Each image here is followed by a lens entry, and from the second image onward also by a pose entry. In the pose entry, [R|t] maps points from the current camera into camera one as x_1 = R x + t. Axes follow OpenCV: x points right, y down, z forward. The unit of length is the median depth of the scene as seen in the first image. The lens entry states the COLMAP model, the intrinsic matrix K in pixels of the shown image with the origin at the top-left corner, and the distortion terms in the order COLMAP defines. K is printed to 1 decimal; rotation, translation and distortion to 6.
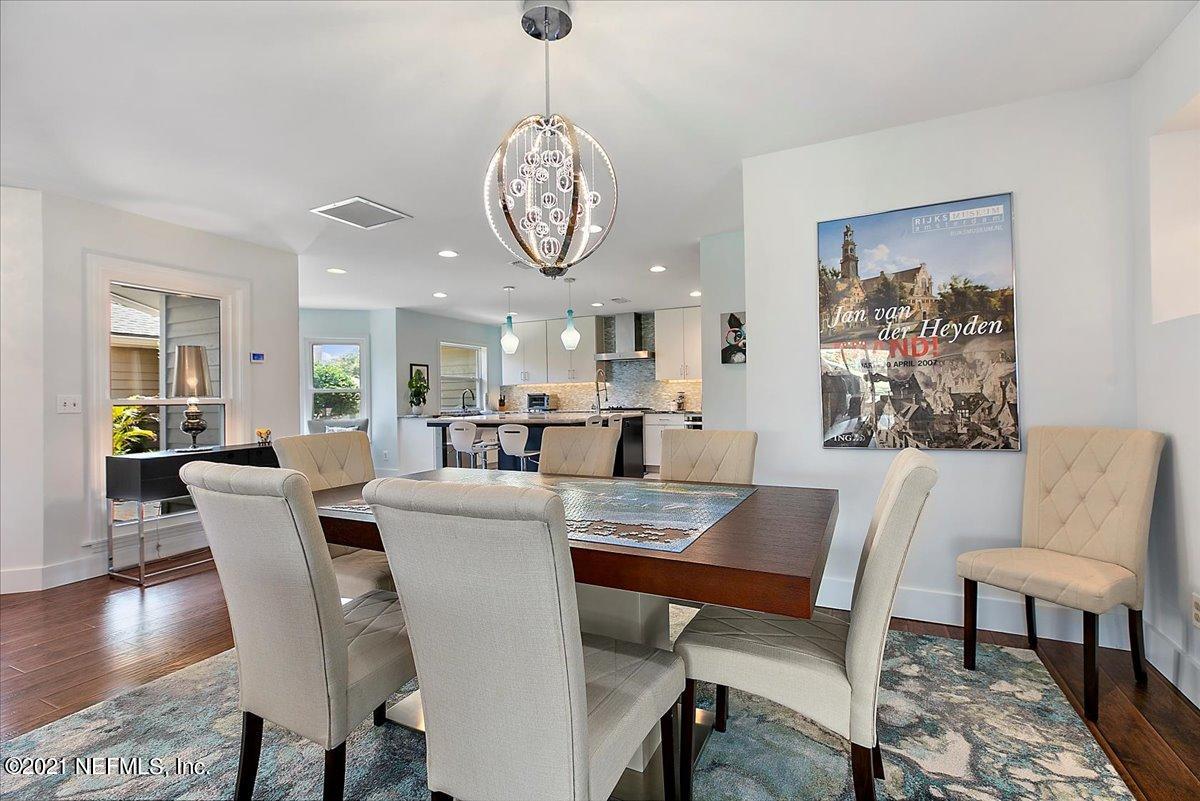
lens RADIAL K [[553.6, 0, 601.0], [0, 553.6, 394.9], [0, 0, 1]] dist [0.006236, 0.000122]
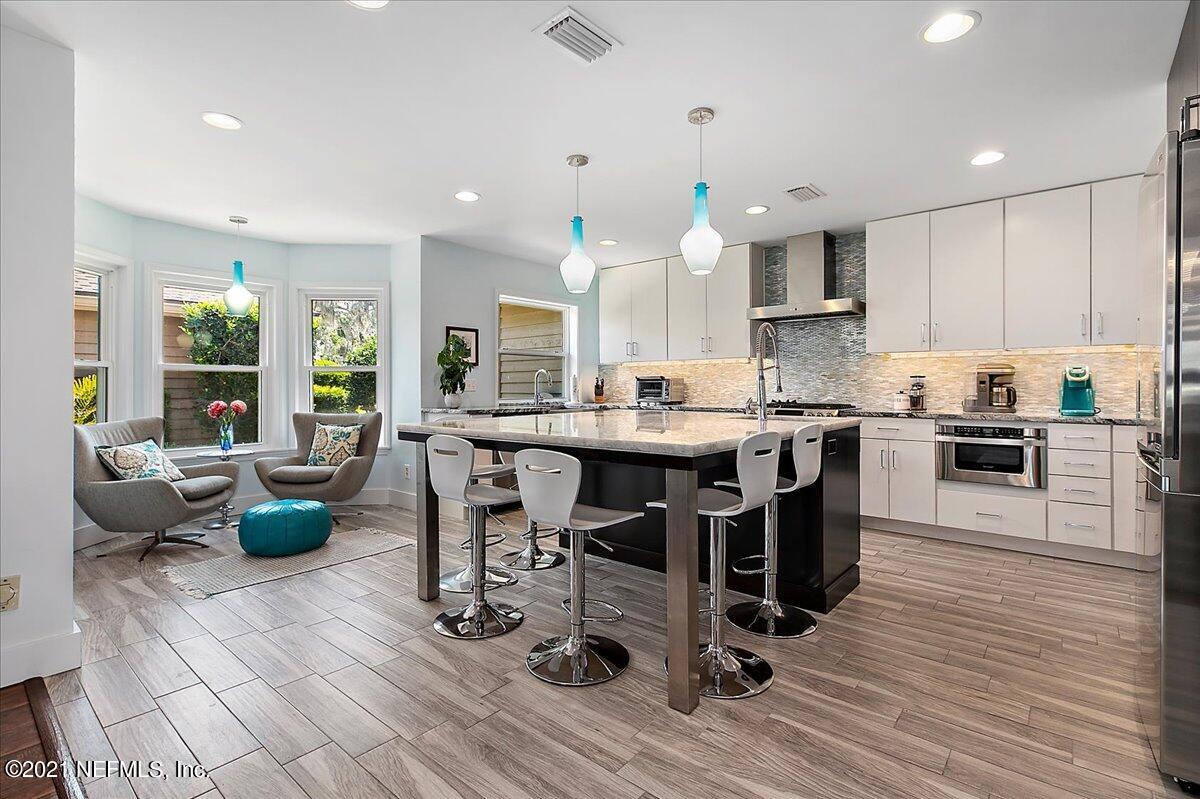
lens RADIAL K [[553.6, 0, 596.8], [0, 553.6, 390.7], [0, 0, 1]] dist [0.006236, 0.000122]
pose [[0.967143, 0.016677, -0.253685, -0.016861], [-0.012472, 0.999757, 0.018175, 0.003257], [0.253926, -0.014414, 0.967116, 0.431839]]
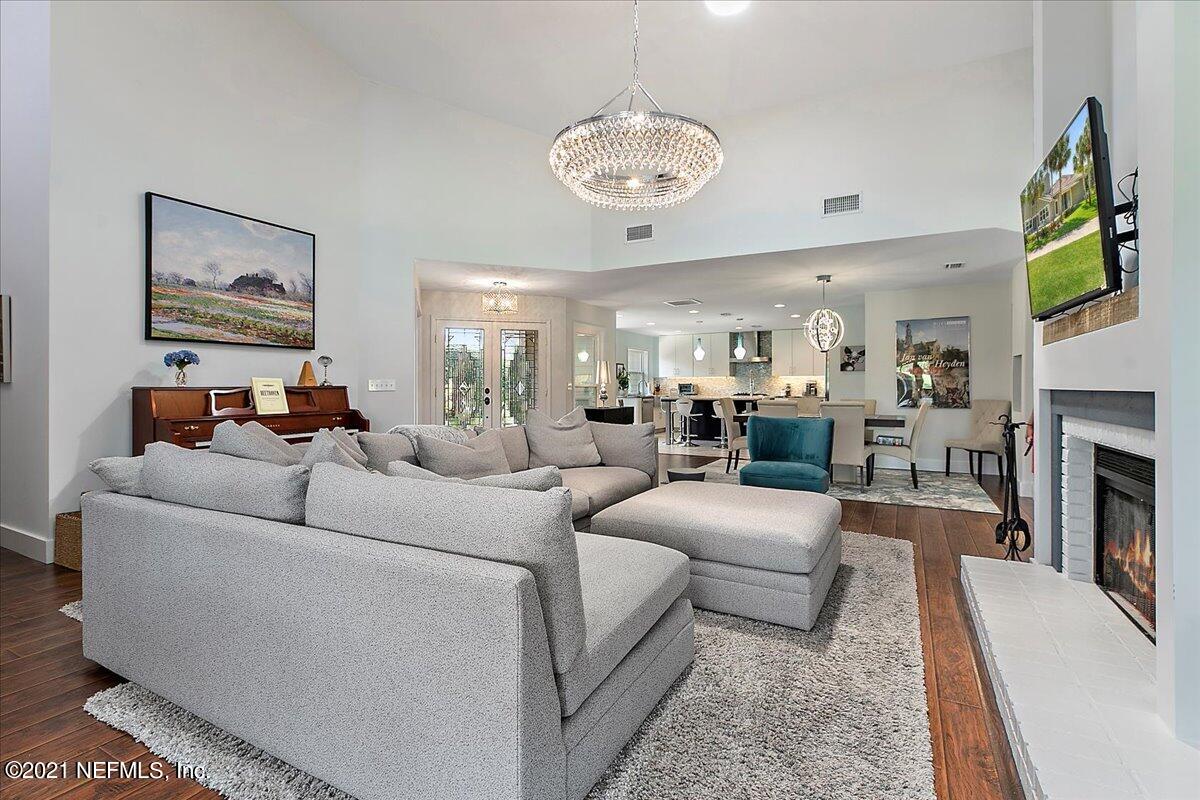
lens RADIAL K [[553.6, 0, 601.6], [0, 553.6, 389.3], [0, 0, 1]] dist [0.006236, 0.000122]
pose [[0.997676, 0.015952, -0.066245, -0.279041], [-0.015276, 0.999826, 0.010706, 0.000799], [0.066404, -0.009669, 0.997746, -0.582121]]
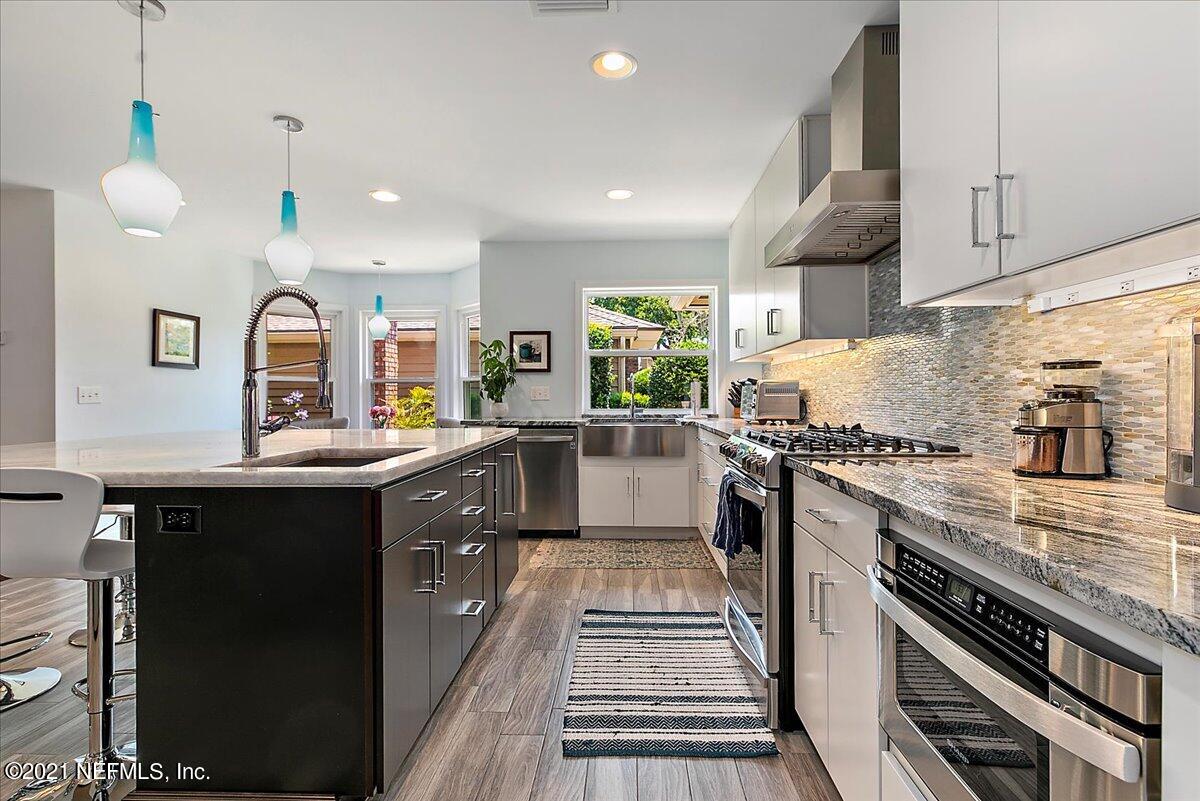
lens RADIAL K [[553.6, 0, 601.9], [0, 553.6, 398.3], [0, 0, 1]] dist [0.006236, 0.000122]
pose [[0.386179, 0.021311, -0.922177, 0.250844], [-0.005707, 0.999769, 0.020714, 0.003041], [0.922406, -0.002736, 0.386212, 0.857255]]
